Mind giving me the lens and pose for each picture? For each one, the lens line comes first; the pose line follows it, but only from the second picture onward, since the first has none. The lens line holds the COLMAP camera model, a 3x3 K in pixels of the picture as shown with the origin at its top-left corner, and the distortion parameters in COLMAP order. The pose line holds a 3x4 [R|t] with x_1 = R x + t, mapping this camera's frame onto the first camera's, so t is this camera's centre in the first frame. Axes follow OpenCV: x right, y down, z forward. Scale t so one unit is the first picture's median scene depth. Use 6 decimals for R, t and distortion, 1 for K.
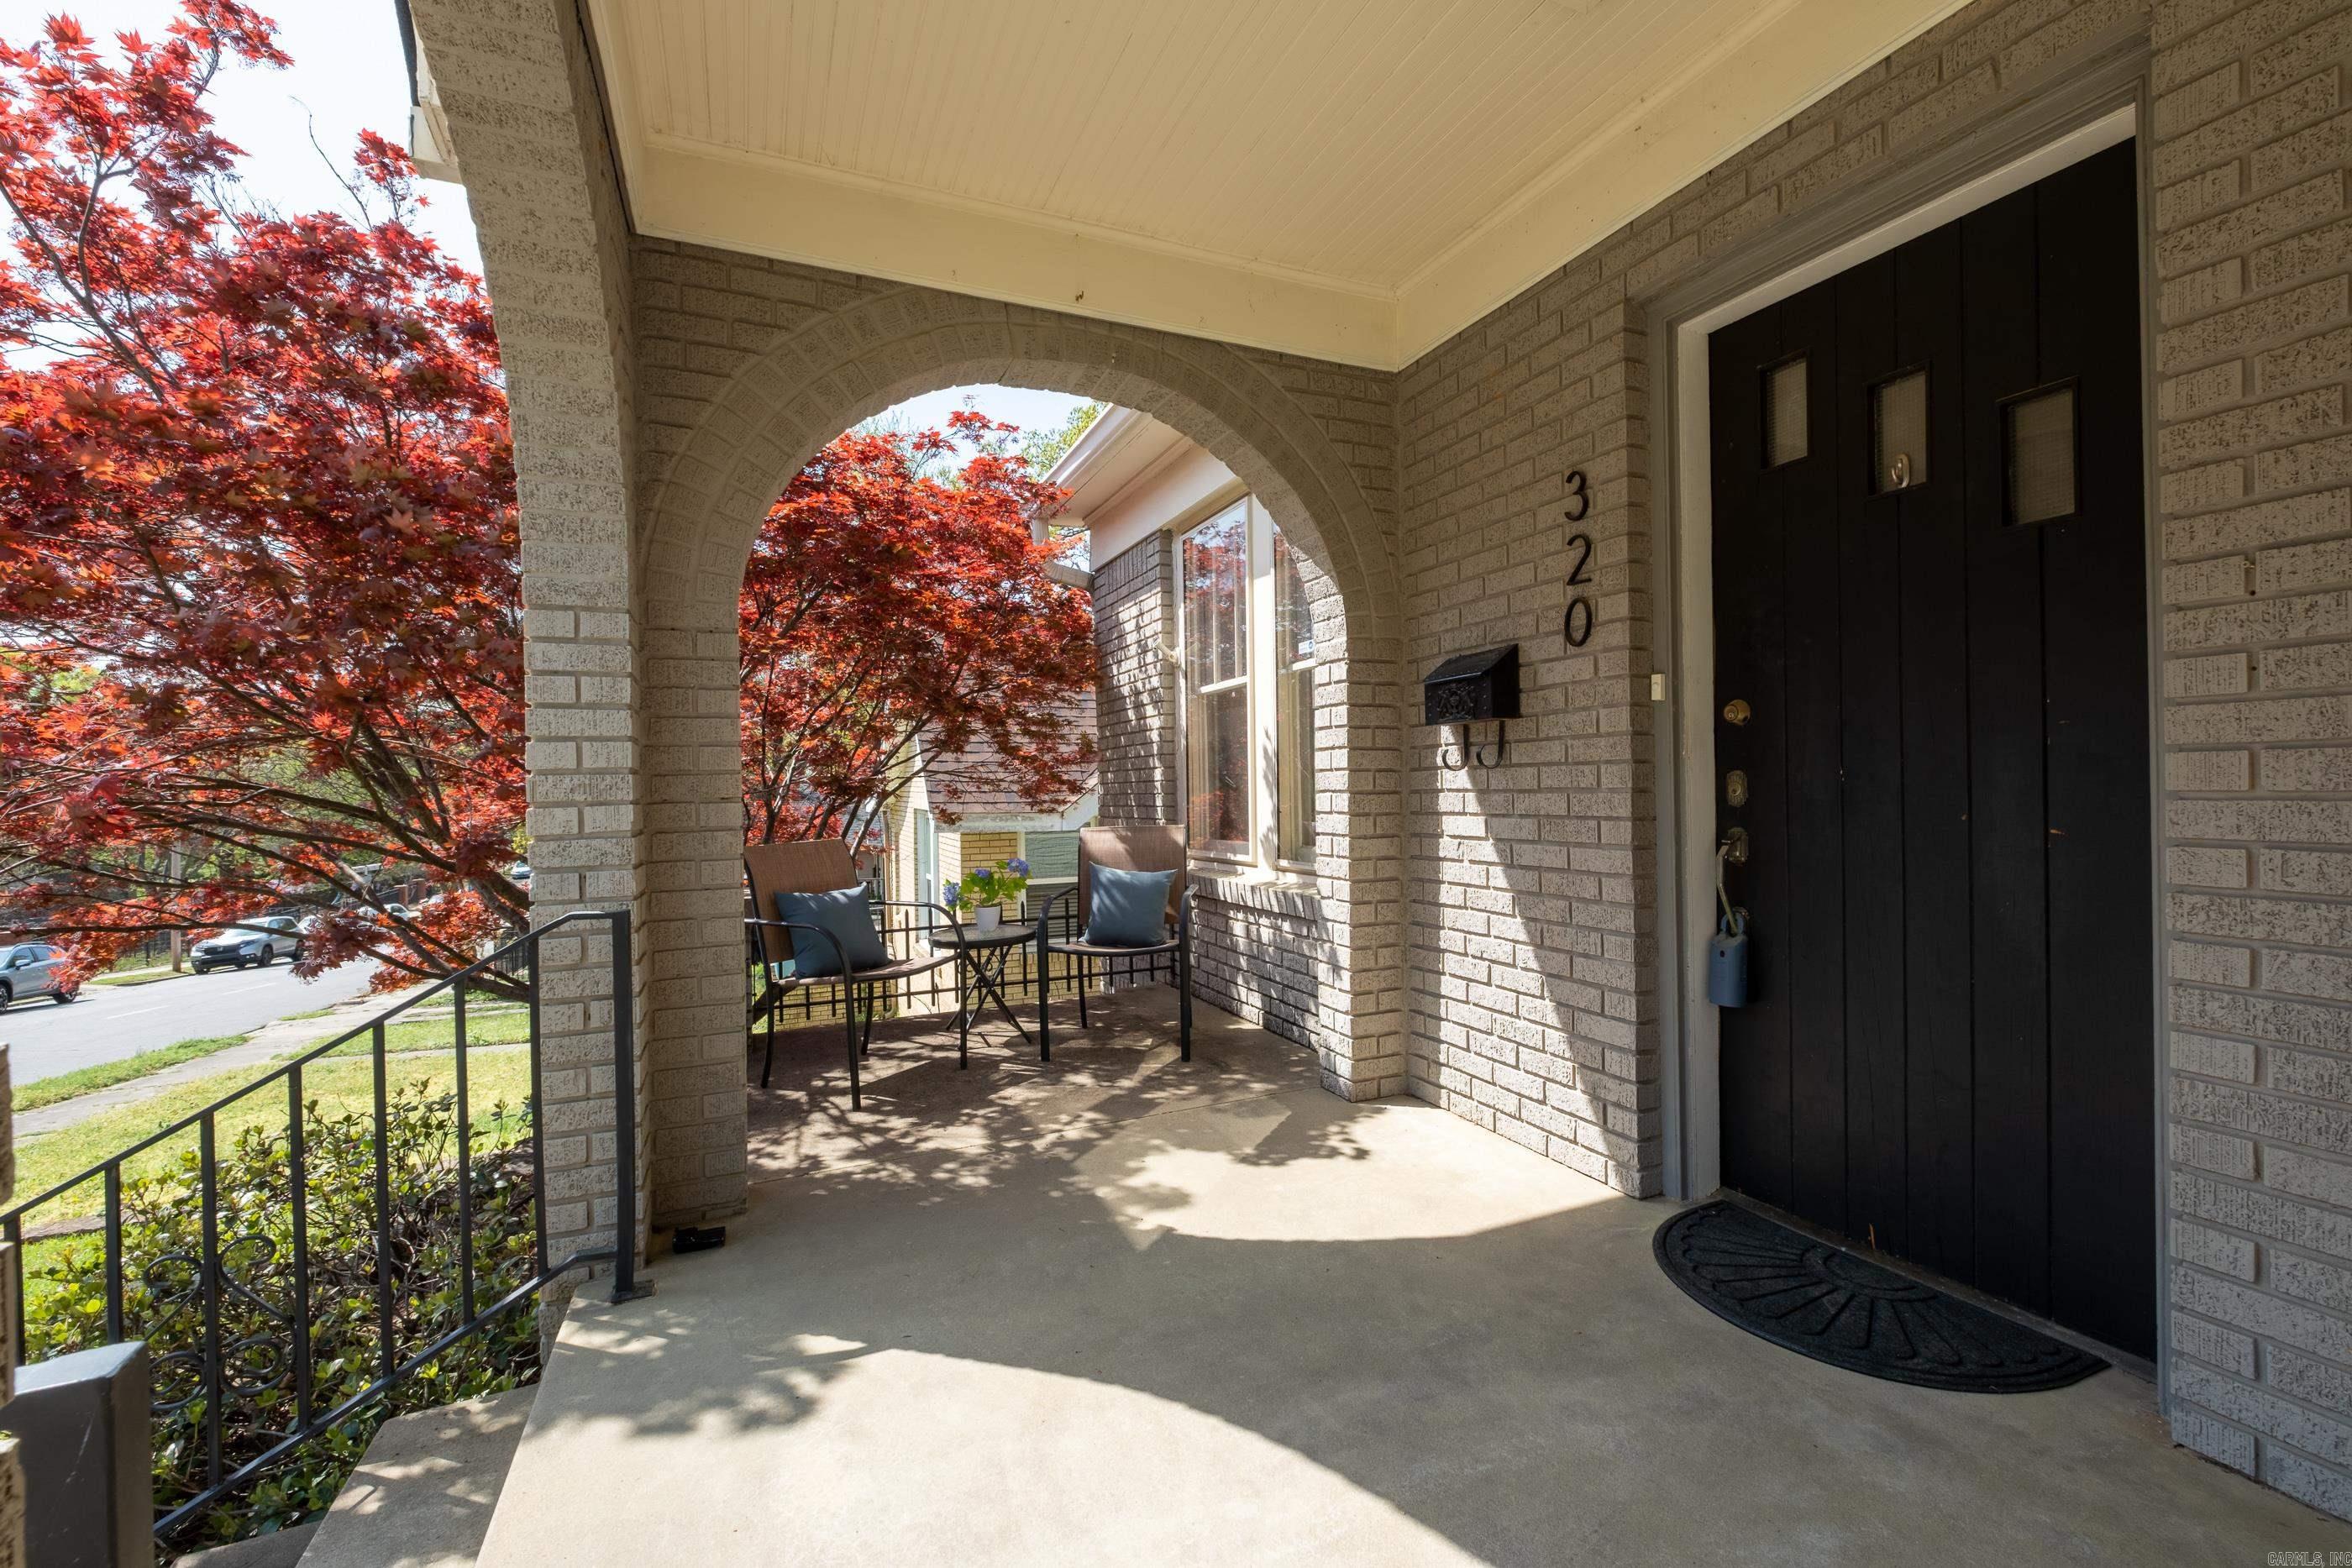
lens RADIAL K [[1044.8, 0, 1170.0], [0, 1044.8, 789.6], [0, 0, 1]] dist [0.002360, -0.003762]
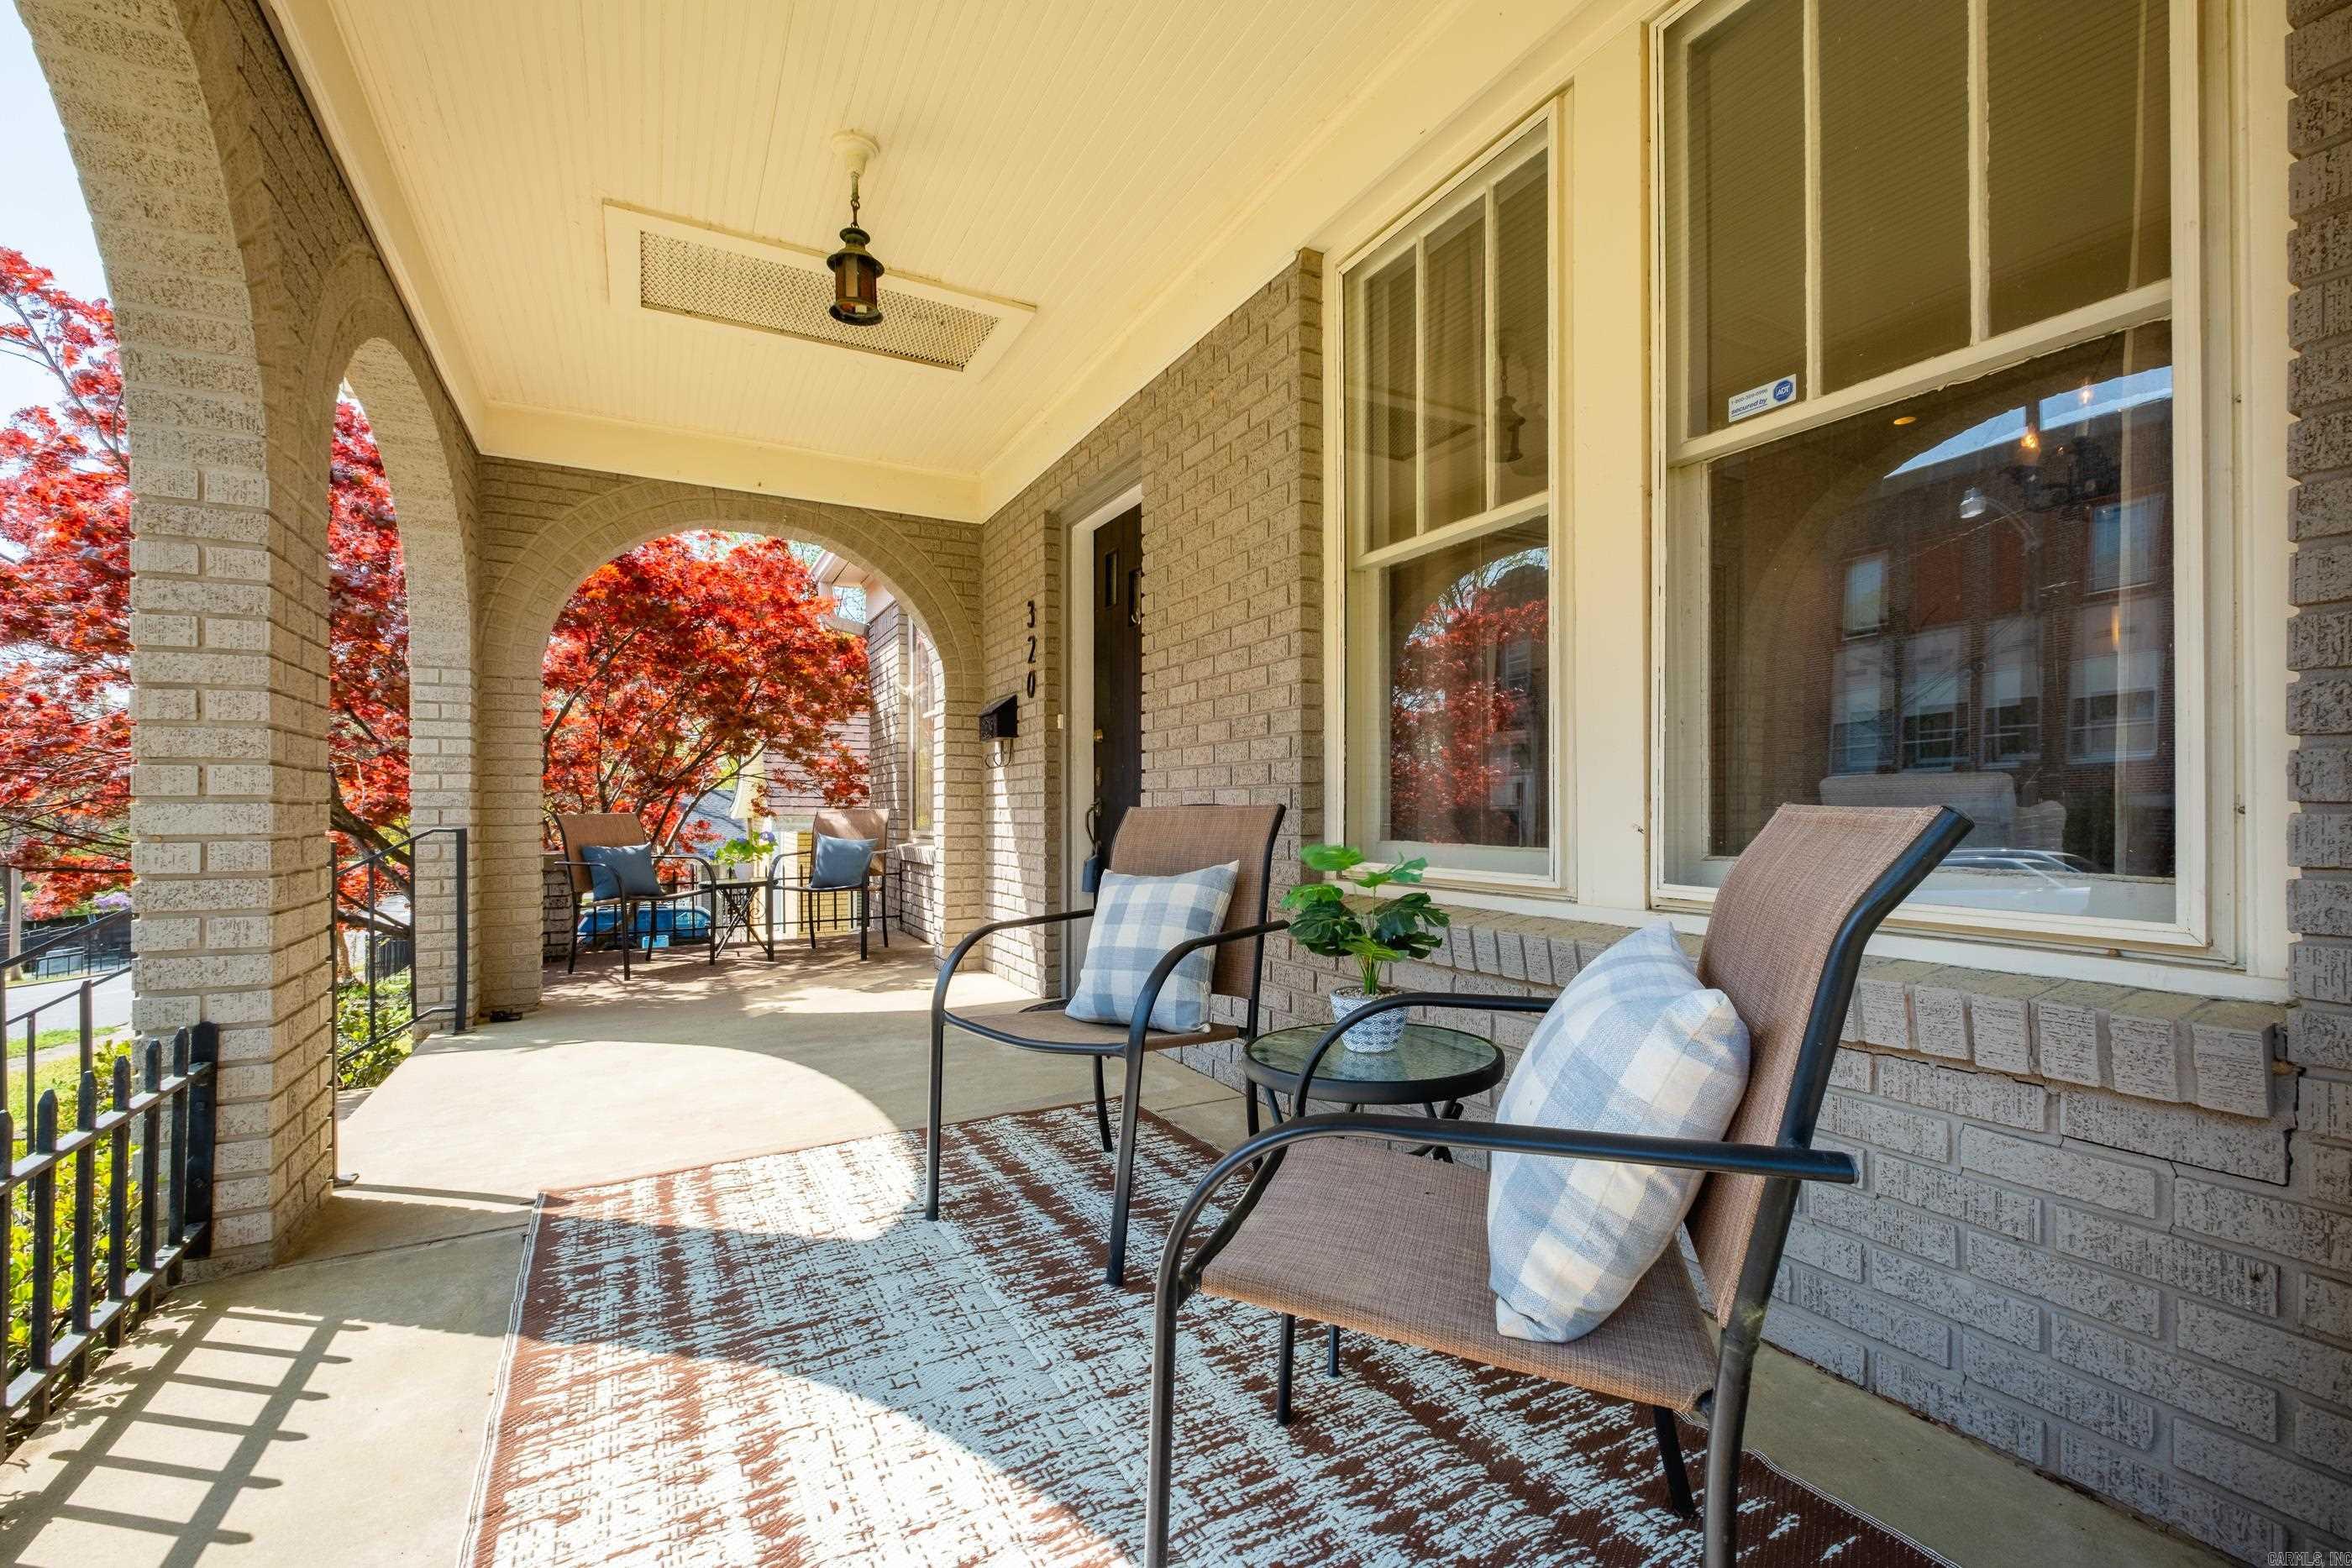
lens RADIAL K [[1044.8, 0, 1185.0], [0, 1044.8, 802.7], [0, 0, 1]] dist [0.002360, -0.003762]
pose [[0.995383, 0.012489, 0.095165, 0.511309], [-0.011597, 0.999884, -0.009923, 0.062228], [-0.095278, 0.008773, 0.995412, -0.862571]]
